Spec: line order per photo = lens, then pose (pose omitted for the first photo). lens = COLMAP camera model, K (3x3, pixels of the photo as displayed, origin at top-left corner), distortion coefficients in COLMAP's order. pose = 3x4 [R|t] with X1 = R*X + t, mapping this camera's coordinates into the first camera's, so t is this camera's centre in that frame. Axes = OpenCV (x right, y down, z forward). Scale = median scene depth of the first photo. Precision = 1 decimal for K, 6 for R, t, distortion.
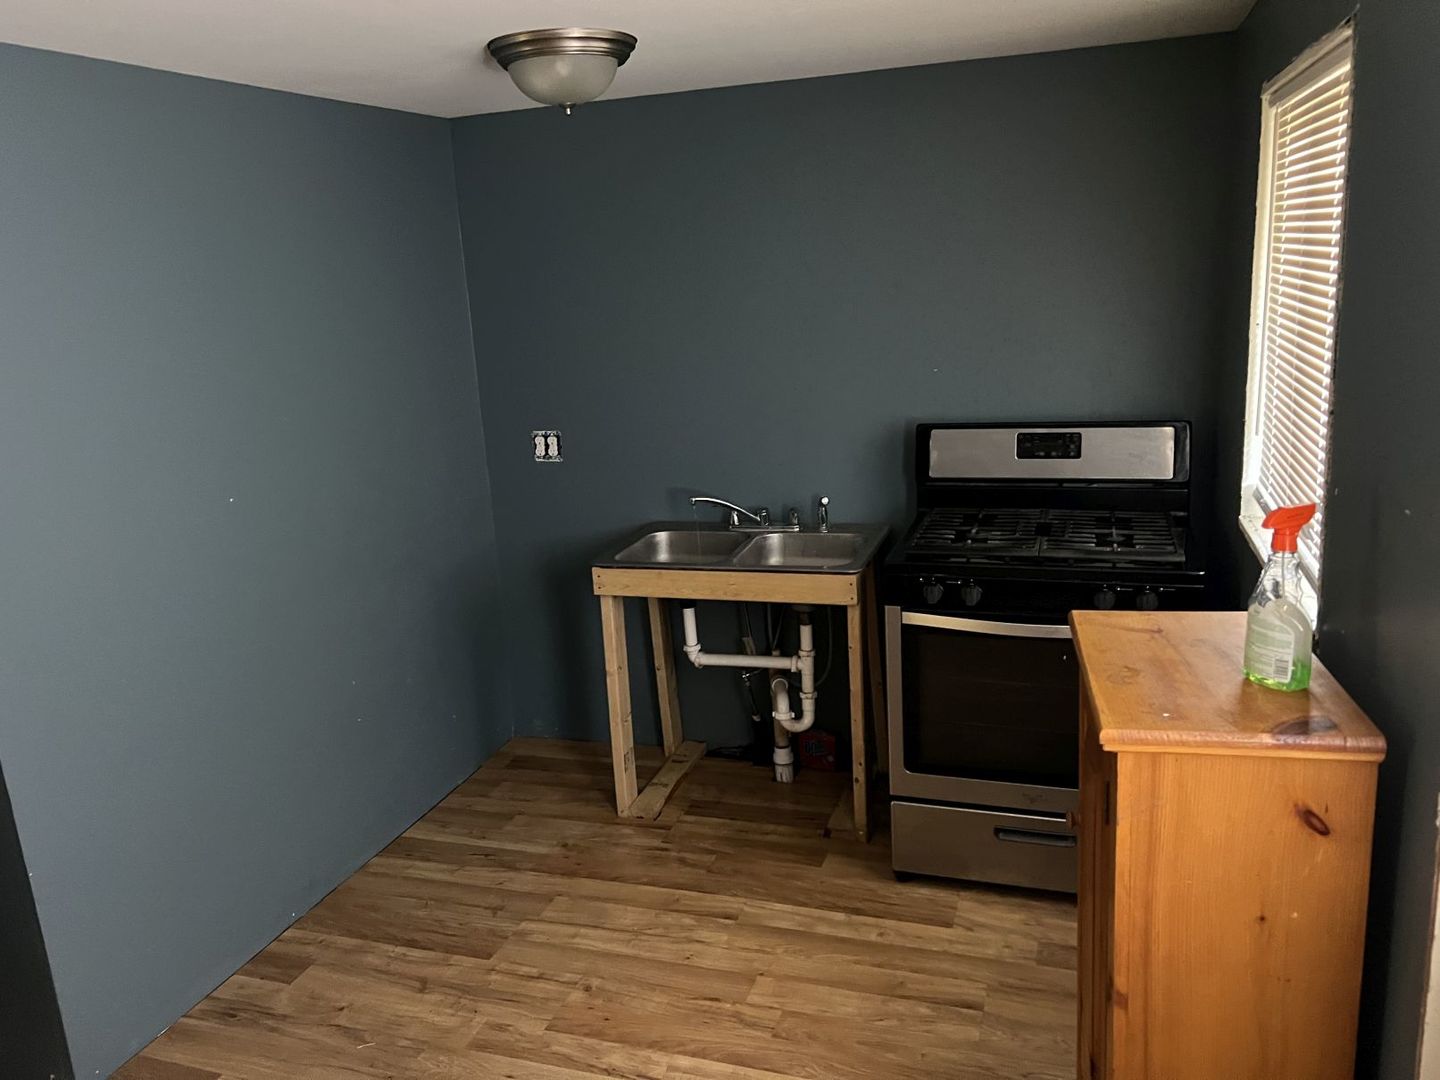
lens RADIAL K [[1086.3, 0, 718.3], [0, 1086.3, 539.5], [0, 0, 1]] dist [0.031851, -0.010635]
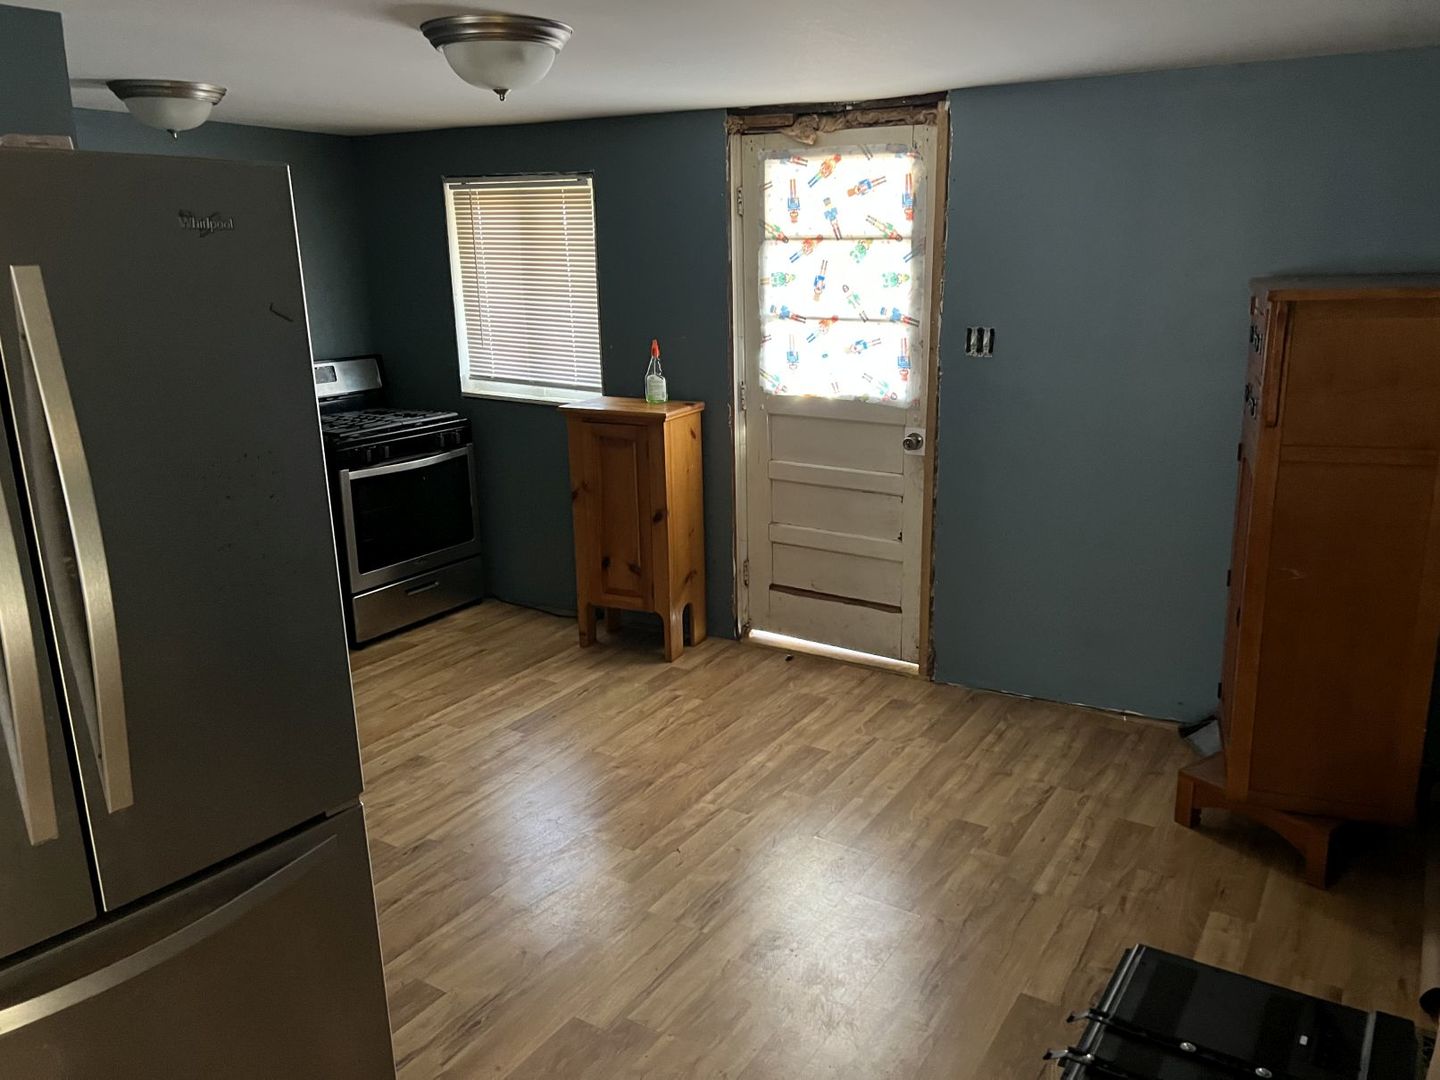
lens RADIAL K [[1086.3, 0, 722.8], [0, 1086.3, 537.9], [0, 0, 1]] dist [0.031851, -0.010635]
pose [[0.246127, -0.200436, 0.948286, -1.397907], [0.228350, 0.962834, 0.144243, 0.060420], [-0.941954, 0.181039, 0.282749, 0.038087]]
